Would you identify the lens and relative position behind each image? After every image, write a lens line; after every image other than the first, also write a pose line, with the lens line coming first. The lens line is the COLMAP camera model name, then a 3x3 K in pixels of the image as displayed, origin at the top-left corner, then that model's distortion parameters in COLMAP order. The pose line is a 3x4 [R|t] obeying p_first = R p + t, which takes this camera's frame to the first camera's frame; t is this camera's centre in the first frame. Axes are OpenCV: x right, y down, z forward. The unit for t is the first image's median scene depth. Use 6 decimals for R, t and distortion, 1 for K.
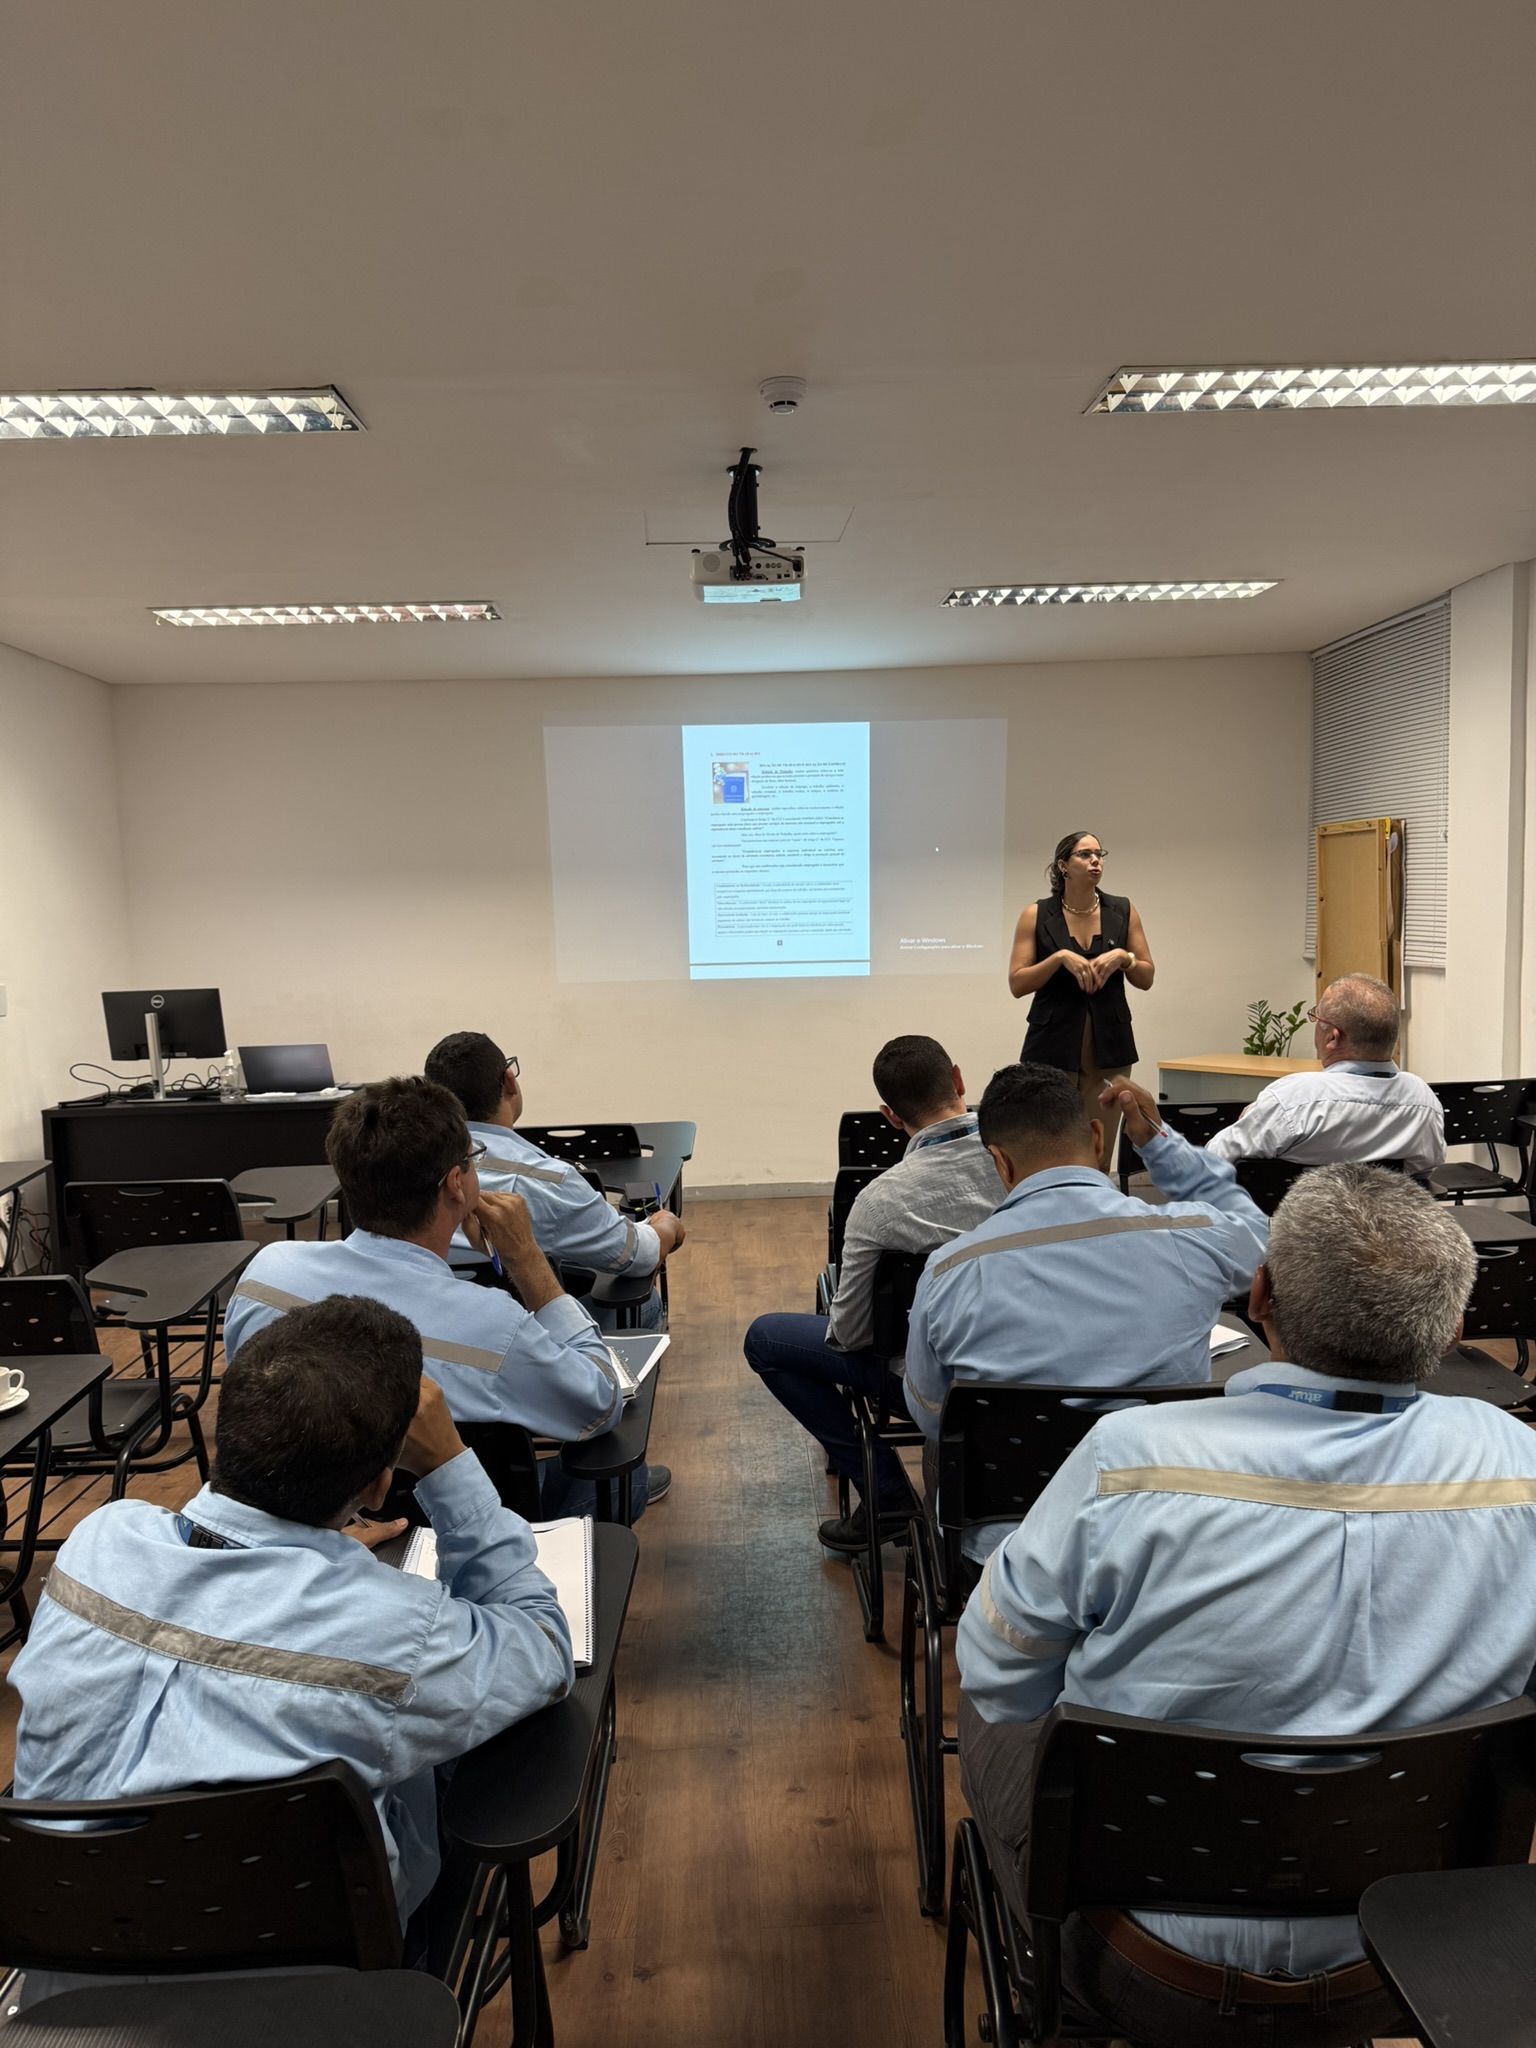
lens RADIAL K [[1438.0, 0, 757.5], [0, 1438.0, 1036.9], [0, 0, 1]] dist [0.218721, -0.297575]
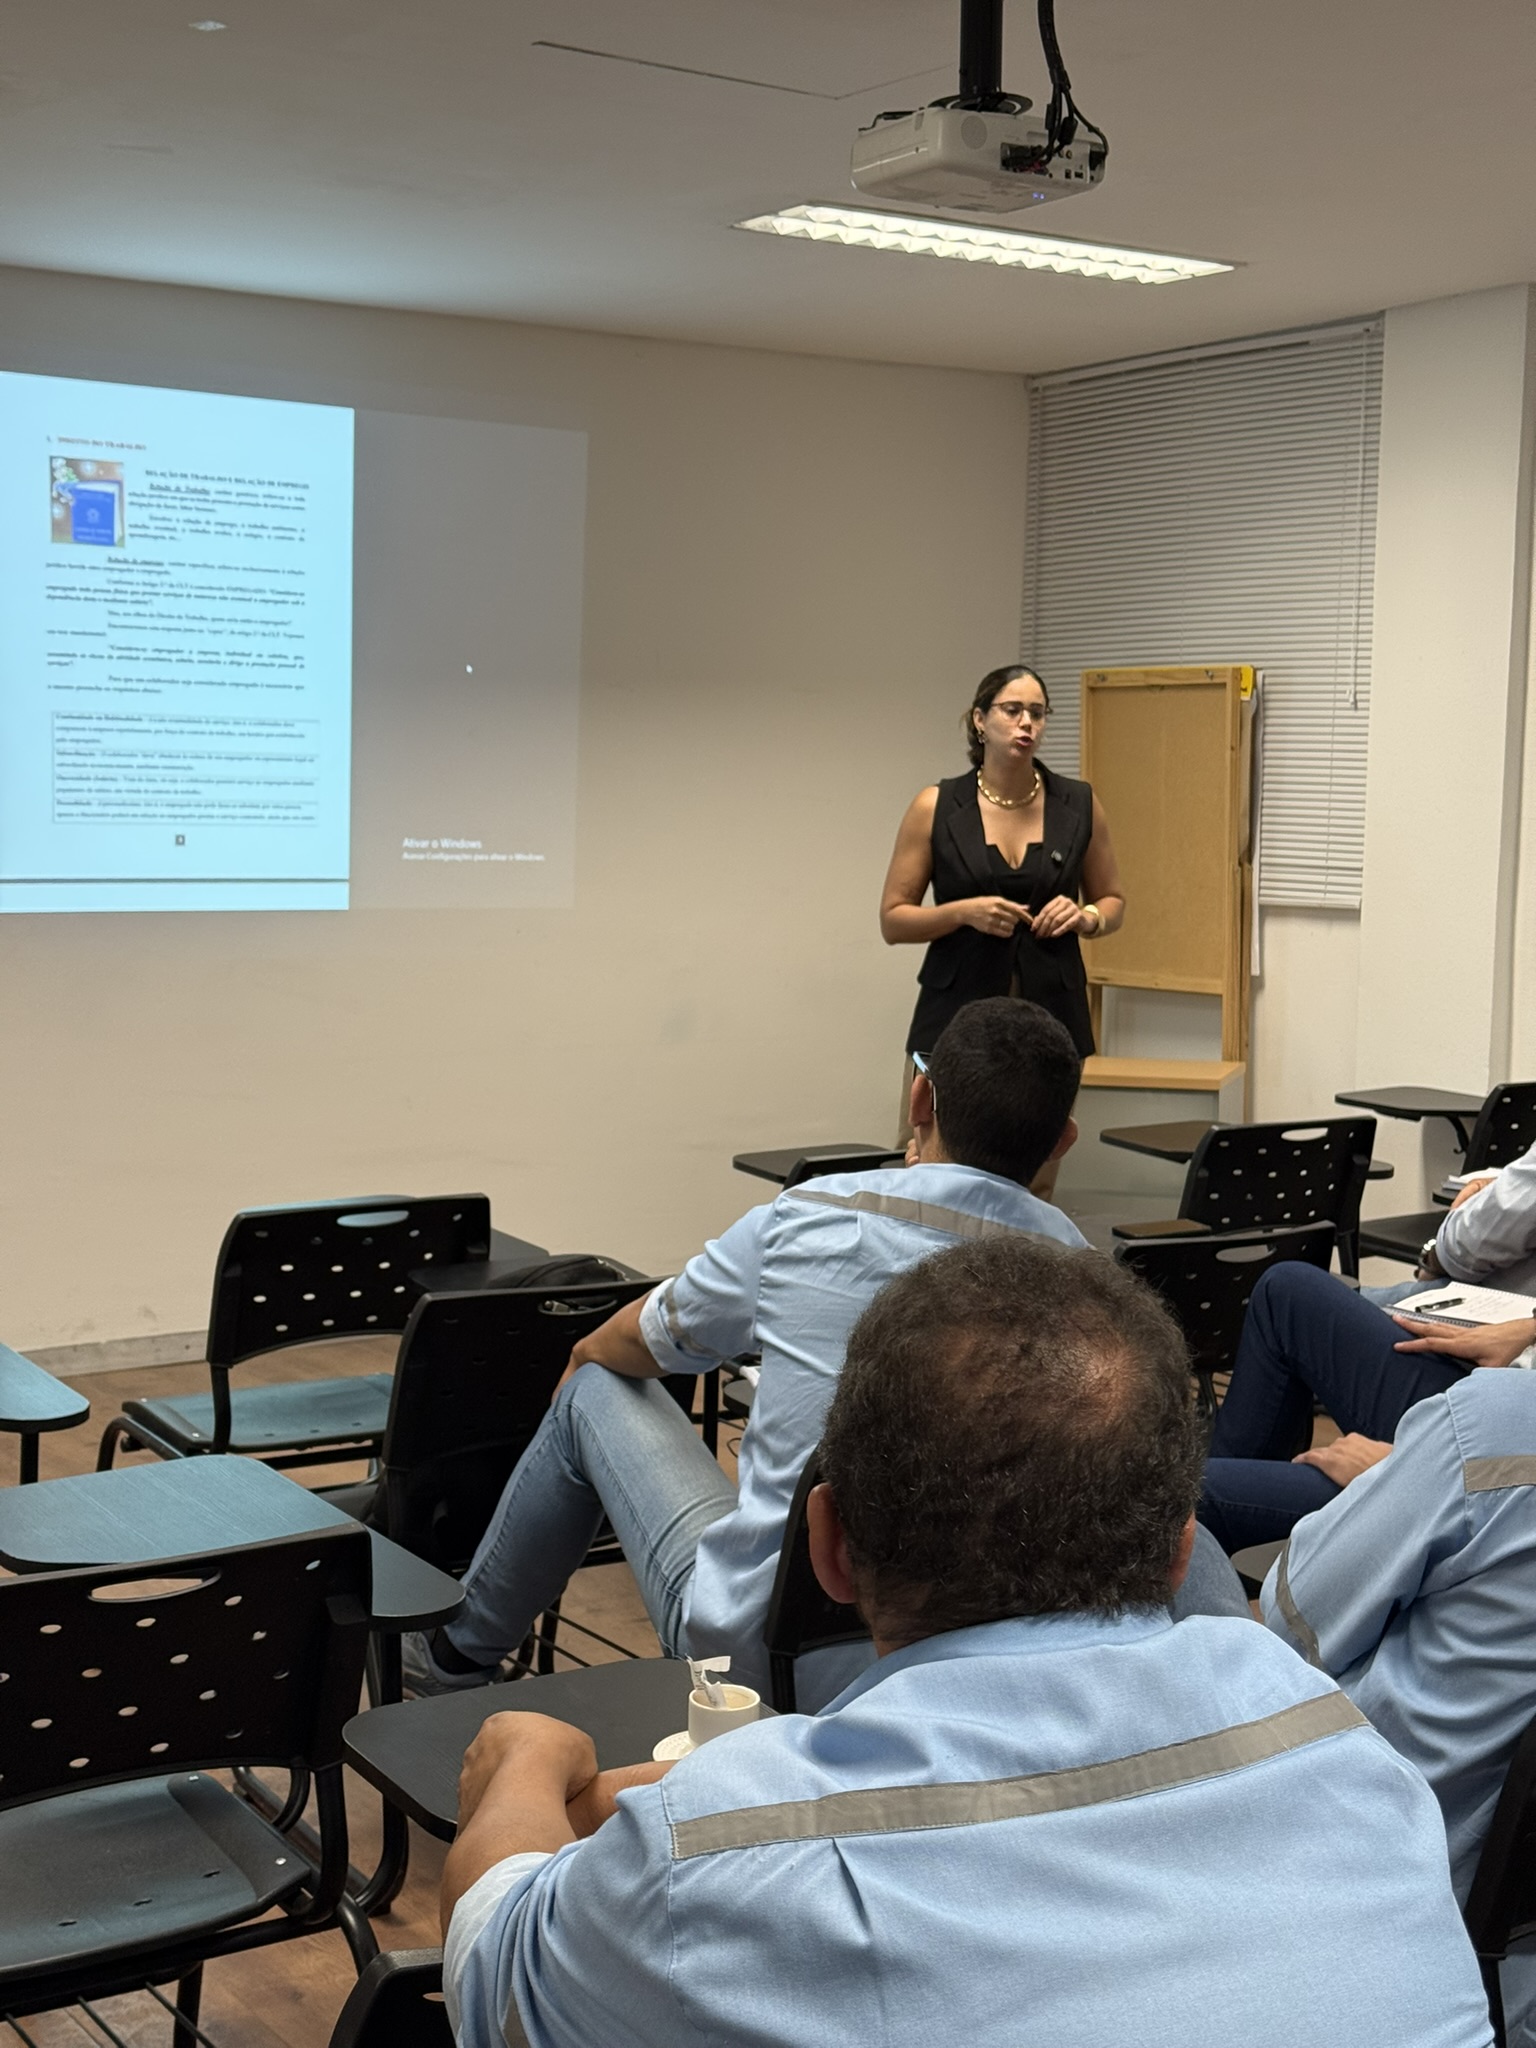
lens RADIAL K [[2882.3, 0, 703.7], [0, 2882.3, 1102.3], [0, 0, 1]] dist [0.124132, 0.021361]
pose [[0.851066, -0.024051, 0.524507, -0.446010], [0.013805, 0.999630, 0.023437, 0.004042], [-0.524877, -0.012706, 0.851083, 0.086180]]
